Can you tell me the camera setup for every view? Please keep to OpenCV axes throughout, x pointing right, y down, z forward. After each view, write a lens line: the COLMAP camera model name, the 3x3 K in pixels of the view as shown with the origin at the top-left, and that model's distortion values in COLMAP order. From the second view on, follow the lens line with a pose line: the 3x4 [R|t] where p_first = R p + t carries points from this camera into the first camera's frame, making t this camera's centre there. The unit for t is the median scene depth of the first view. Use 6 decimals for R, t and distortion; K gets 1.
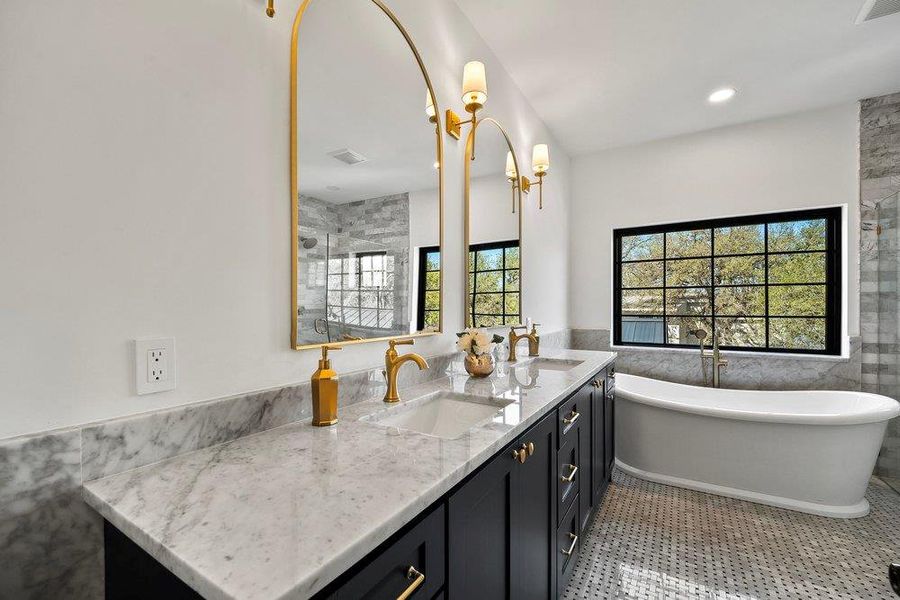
lens RADIAL K [[367.6, 0, 451.2], [0, 367.6, 306.4], [0, 0, 1]] dist [0.002740, -0.001098]
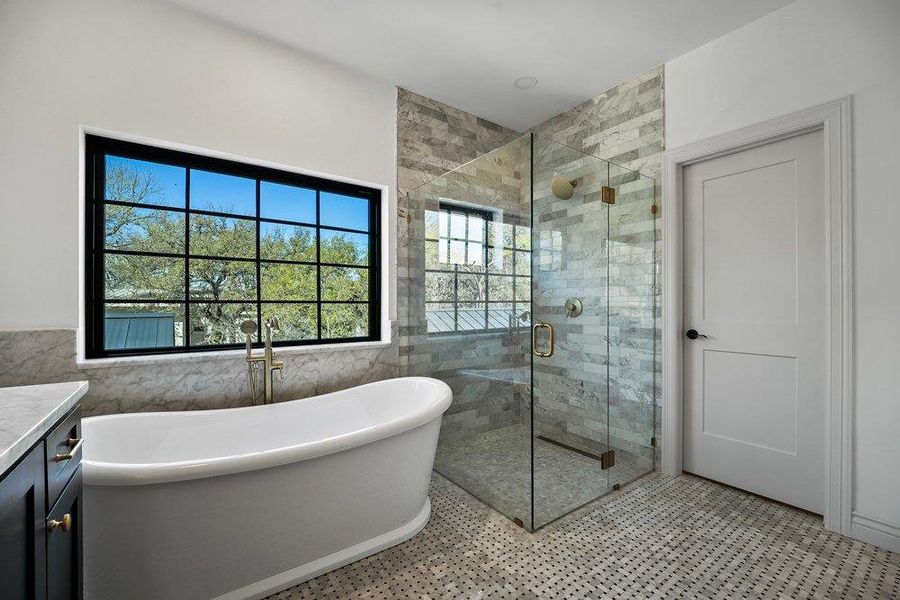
lens RADIAL K [[367.6, 0, 448.7], [0, 367.6, 306.8], [0, 0, 1]] dist [0.002740, -0.001098]
pose [[0.376991, -0.004202, 0.926207, 0.204288], [-0.006398, 0.999954, 0.007141, 0.032023], [-0.926195, -0.008618, 0.376947, 0.436798]]
